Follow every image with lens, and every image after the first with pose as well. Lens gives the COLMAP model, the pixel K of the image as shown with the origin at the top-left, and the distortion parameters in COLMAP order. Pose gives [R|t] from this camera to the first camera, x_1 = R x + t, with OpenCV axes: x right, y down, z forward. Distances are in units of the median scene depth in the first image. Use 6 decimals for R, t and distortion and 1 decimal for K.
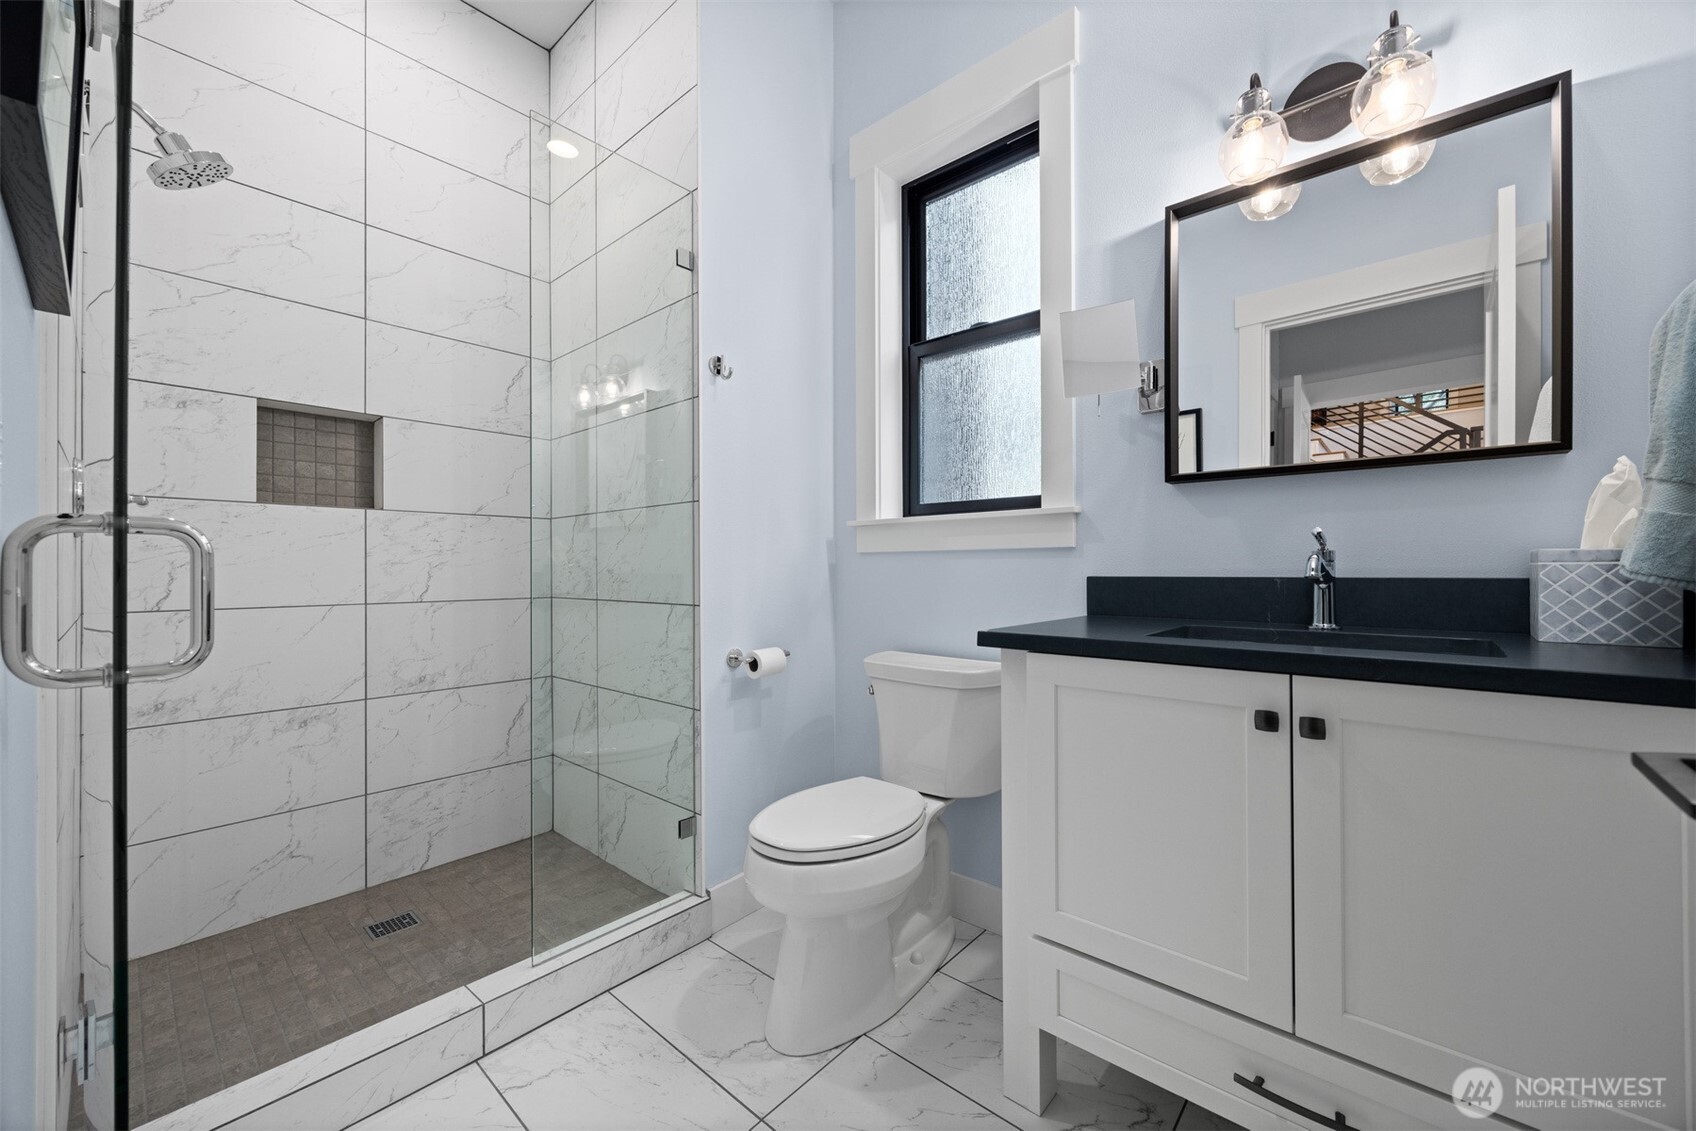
lens RADIAL K [[657.0, 0, 847.0], [0, 657.0, 569.4], [0, 0, 1]] dist [-0.002202, -0.000167]
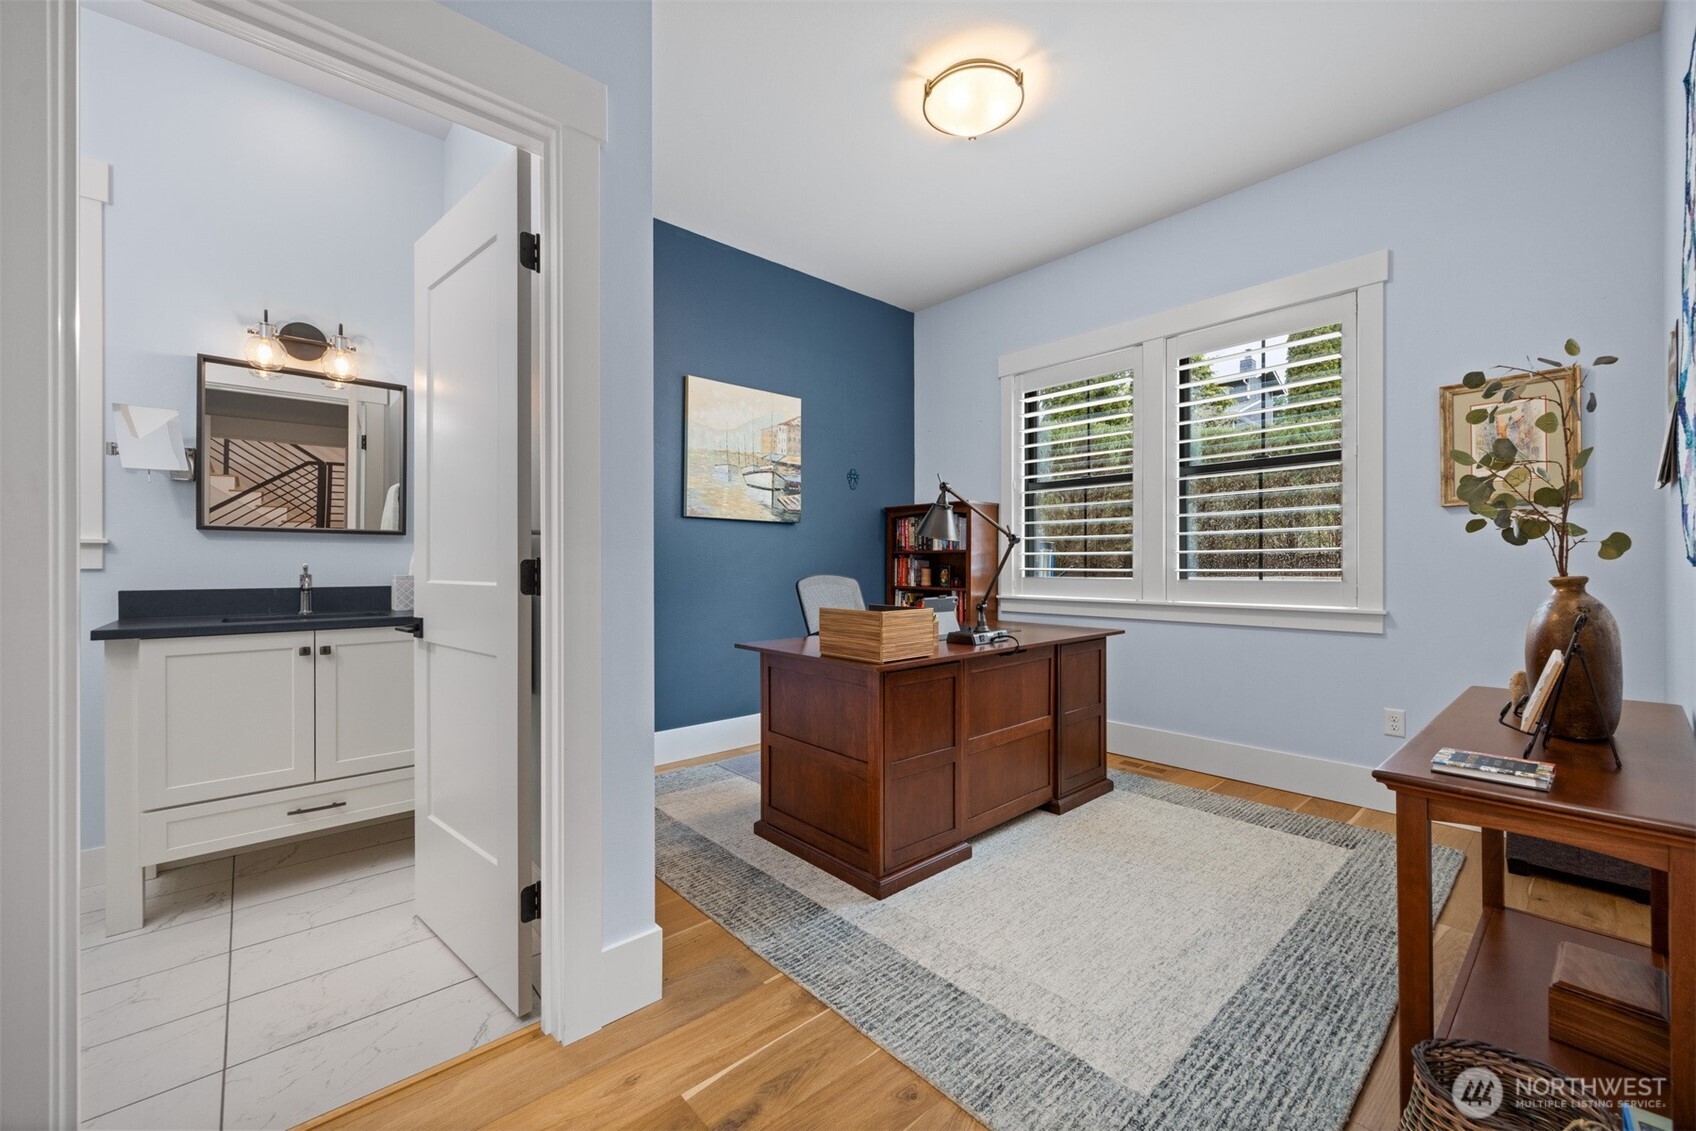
lens RADIAL K [[657.0, 0, 845.8], [0, 657.0, 565.3], [0, 0, 1]] dist [-0.002202, -0.000167]
pose [[0.119219, 0.004481, 0.992858, -1.060656], [-0.005349, 0.999978, -0.003871, -0.057684], [-0.992854, -0.004849, 0.119241, -0.871396]]
